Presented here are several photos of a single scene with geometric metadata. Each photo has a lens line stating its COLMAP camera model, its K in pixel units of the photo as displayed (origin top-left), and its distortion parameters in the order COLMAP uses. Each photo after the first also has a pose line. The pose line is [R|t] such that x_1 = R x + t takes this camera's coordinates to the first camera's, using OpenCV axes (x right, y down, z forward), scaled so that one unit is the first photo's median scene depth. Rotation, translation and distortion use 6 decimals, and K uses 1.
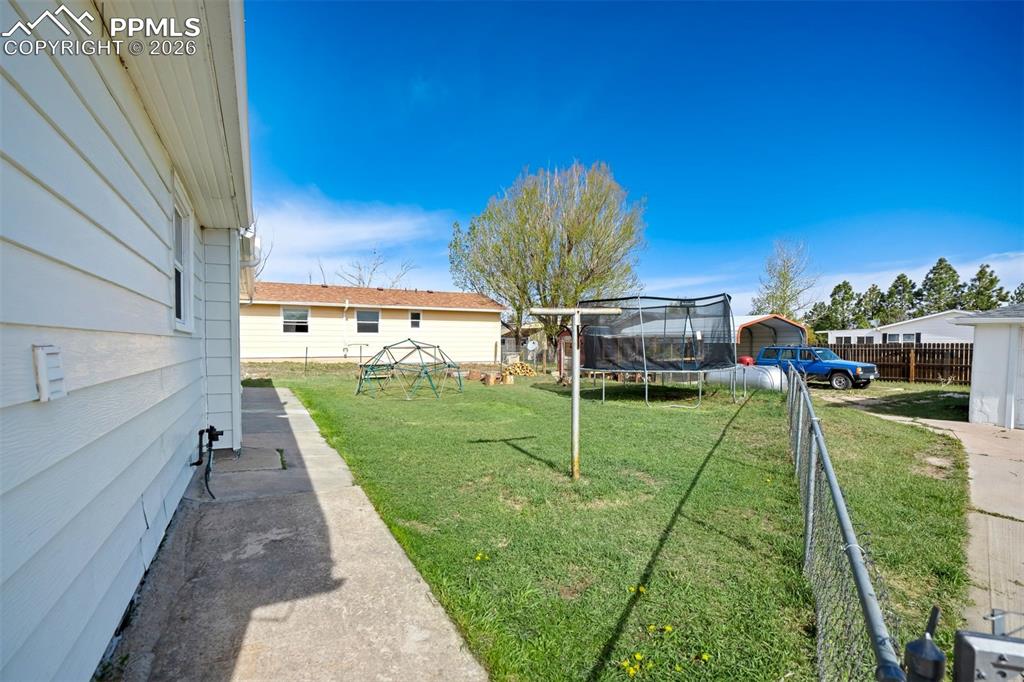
lens RADIAL K [[480.3, 0, 512.0], [0, 480.3, 341.0], [0, 0, 1]] dist [-0.002337, -0.000231]
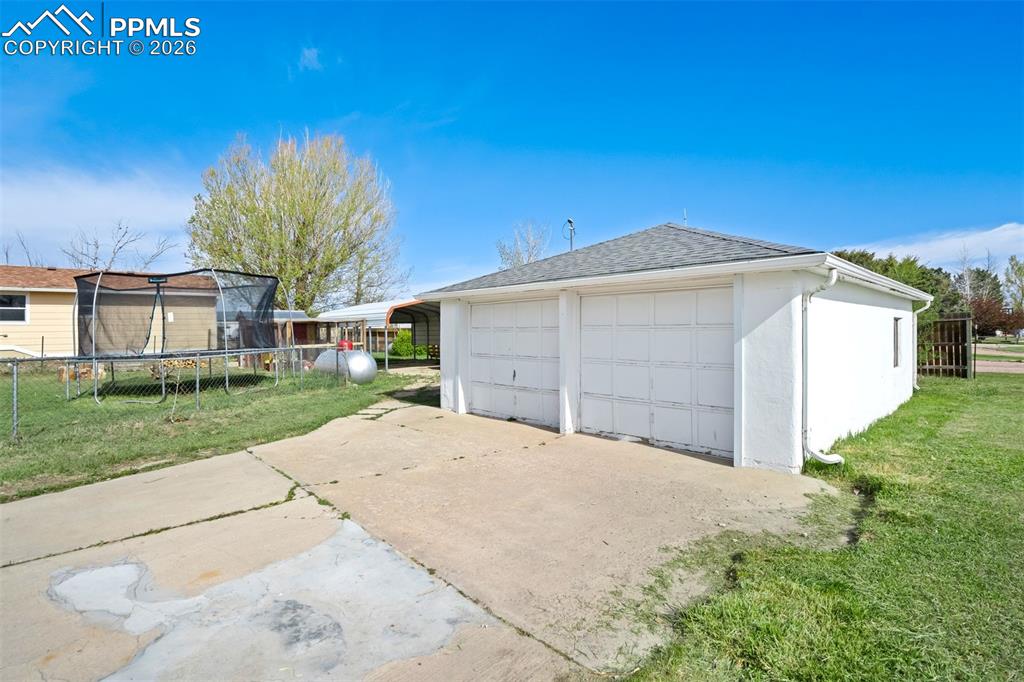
lens RADIAL K [[470.9, 0, 523.3], [0, 470.9, 329.7], [0, 0, 1]] dist [0.003647, 0.000407]
pose [[0.969887, -0.017425, 0.242930, 0.318036], [0.016328, 0.999845, 0.006529, 0.005553], [-0.243006, -0.002366, 0.970022, 0.011179]]
